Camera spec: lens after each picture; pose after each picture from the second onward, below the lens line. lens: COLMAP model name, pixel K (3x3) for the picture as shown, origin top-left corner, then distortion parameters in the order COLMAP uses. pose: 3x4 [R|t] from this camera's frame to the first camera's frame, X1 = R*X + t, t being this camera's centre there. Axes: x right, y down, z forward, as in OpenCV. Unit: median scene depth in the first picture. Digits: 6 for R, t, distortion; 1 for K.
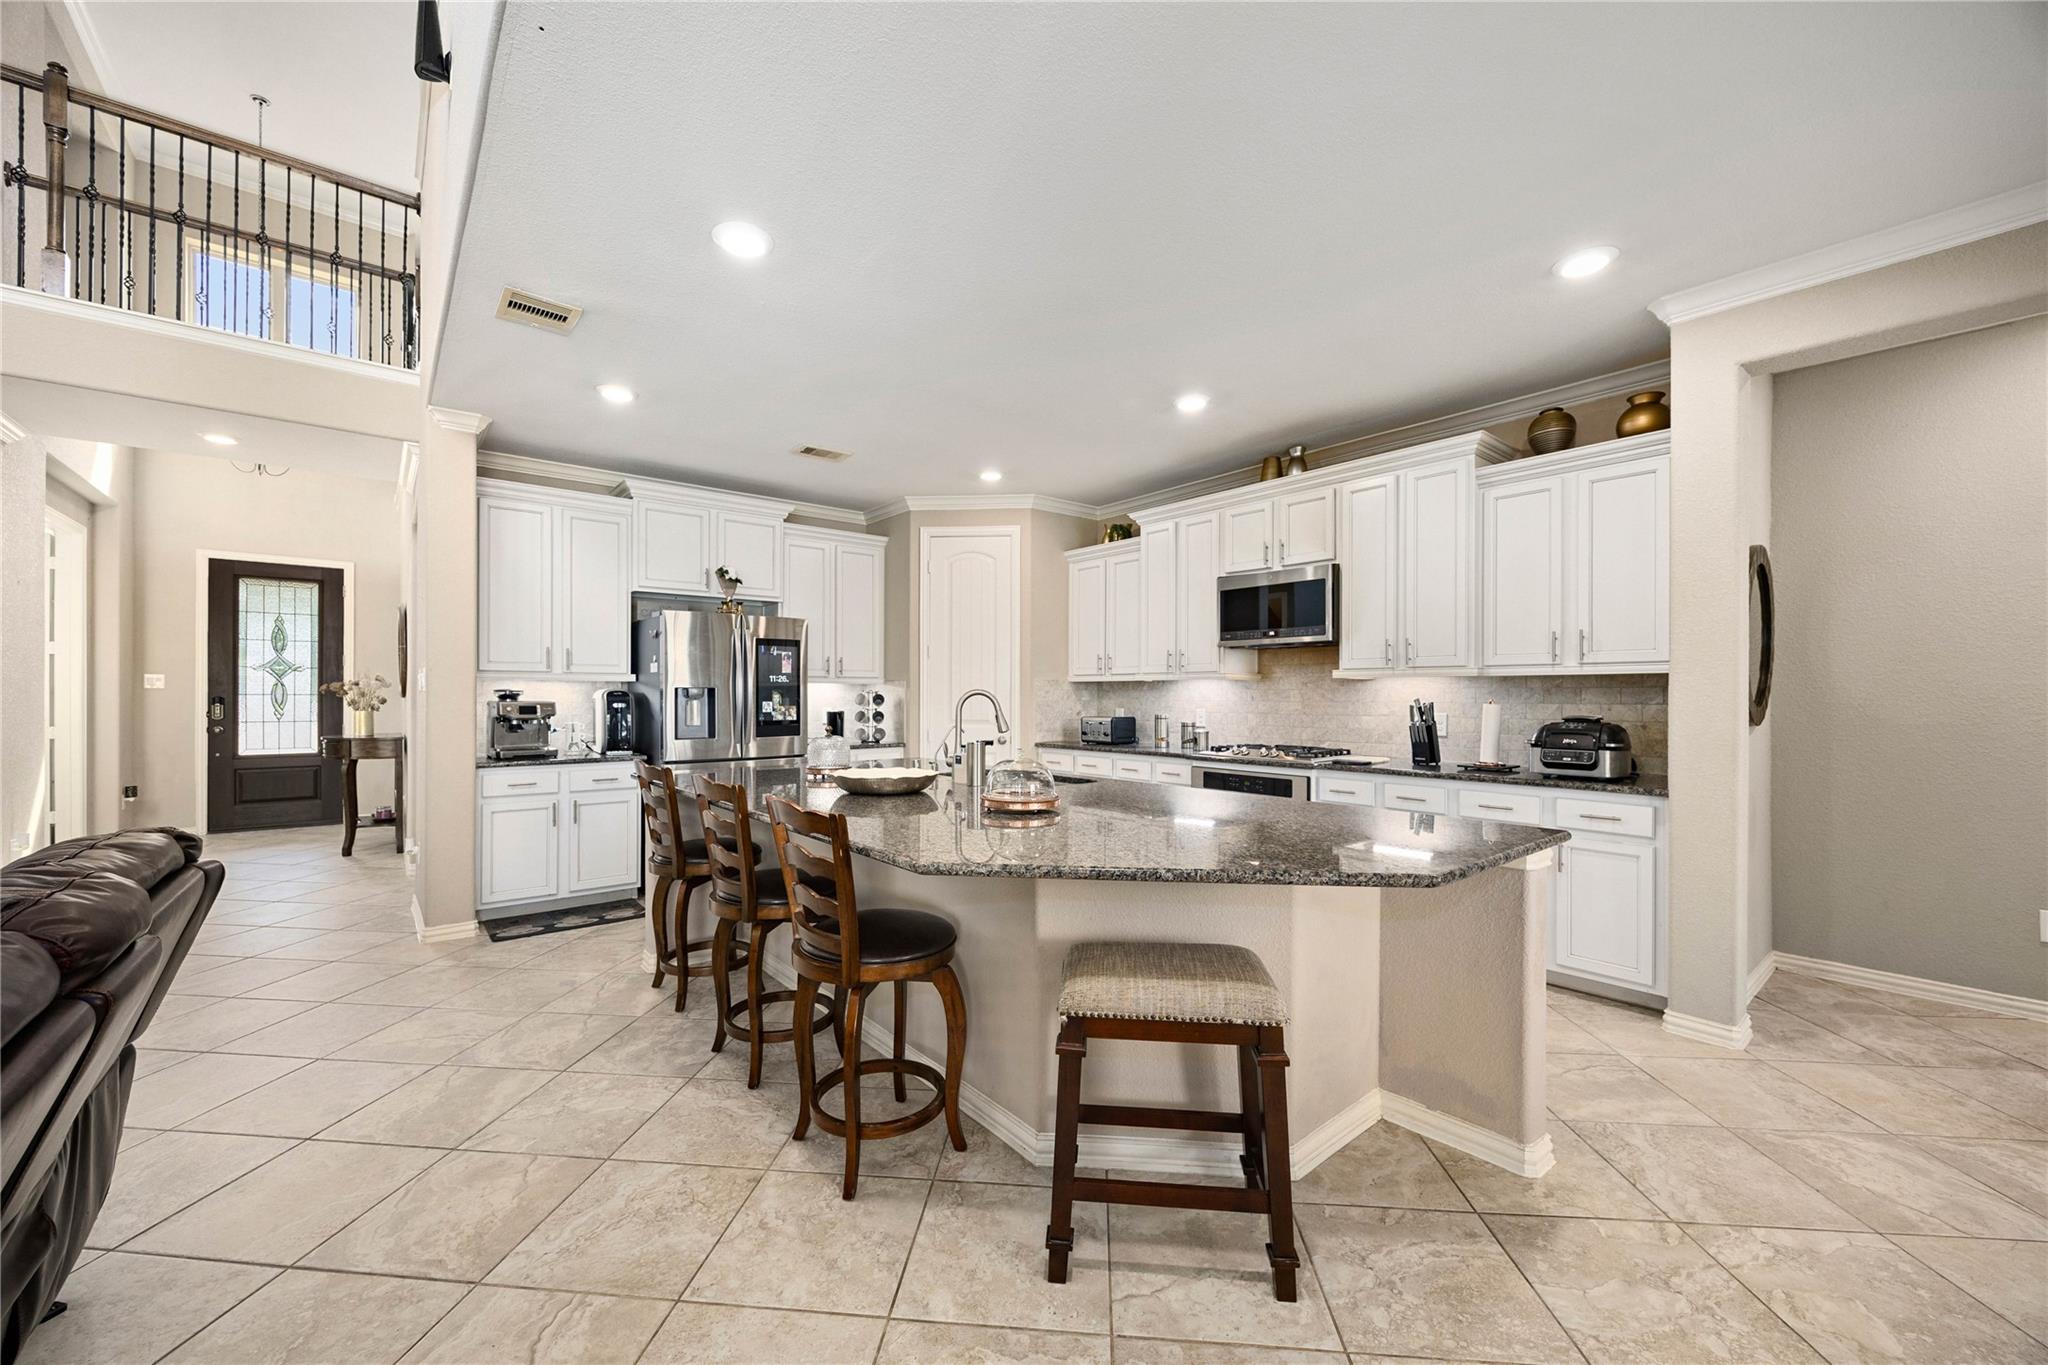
lens RADIAL K [[780.9, 0, 1022.5], [0, 780.9, 691.2], [0, 0, 1]] dist [-0.003342, -0.000283]
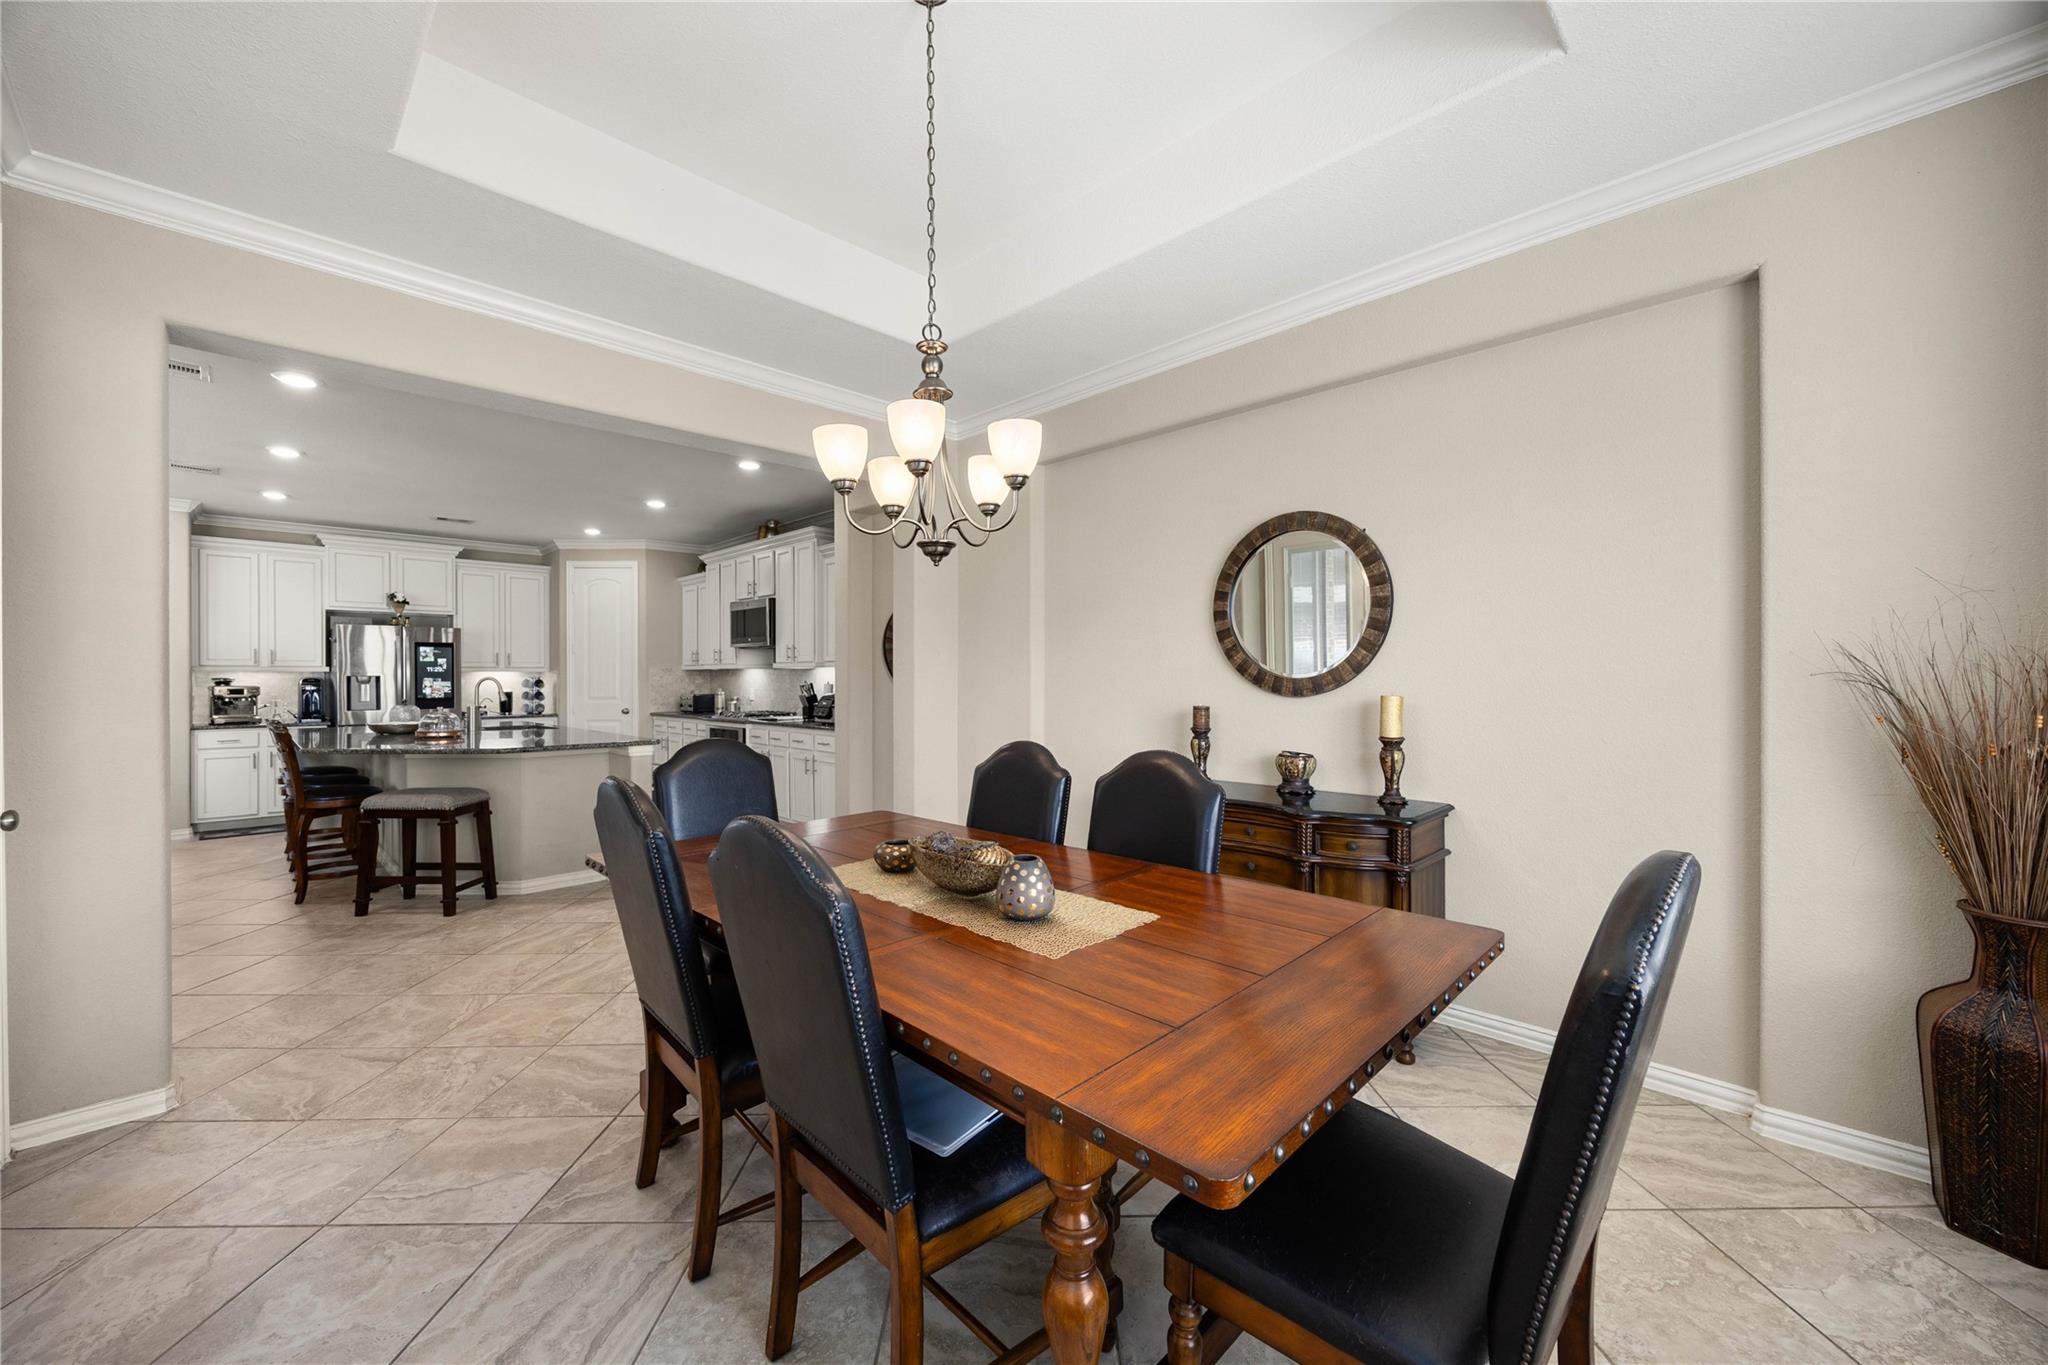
lens RADIAL K [[780.9, 0, 1033.0], [0, 780.9, 681.6], [0, 0, 1]] dist [-0.003342, -0.000283]
pose [[0.994592, -0.006721, 0.103637, 0.648897], [0.005928, 0.999951, 0.007956, 0.001788], [-0.103686, -0.007299, 0.994583, -0.567654]]
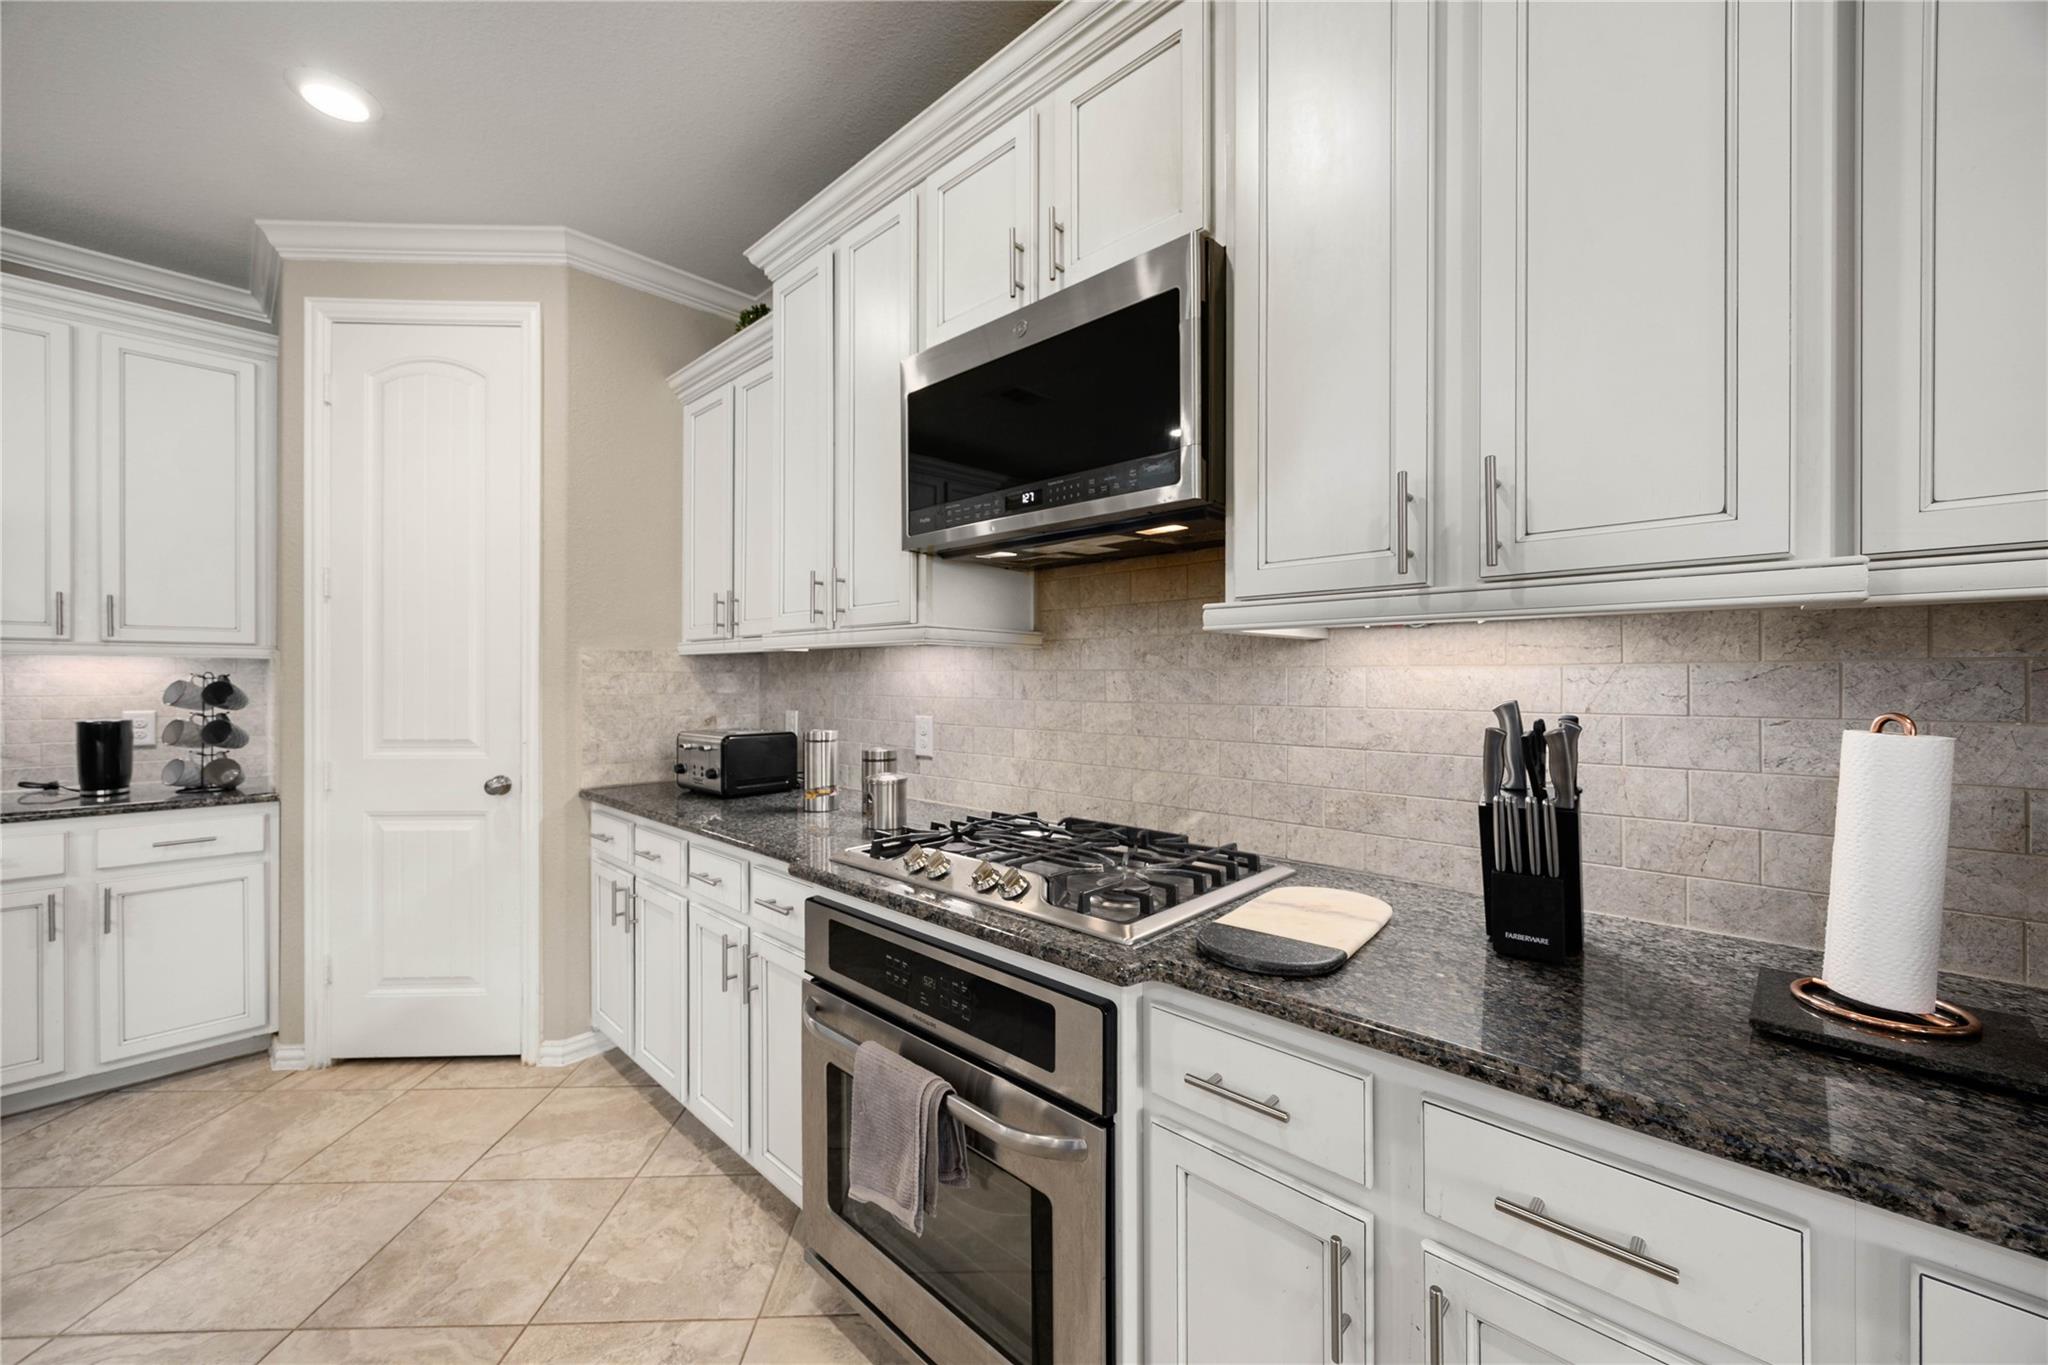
lens RADIAL K [[780.9, 0, 1026.0], [0, 780.9, 684.4], [0, 0, 1]] dist [-0.003342, -0.000283]
pose [[0.992754, -0.003425, 0.120113, 0.248860], [0.001595, 0.999881, 0.015328, -0.001096], [-0.120151, -0.015026, 0.992642, 0.601855]]
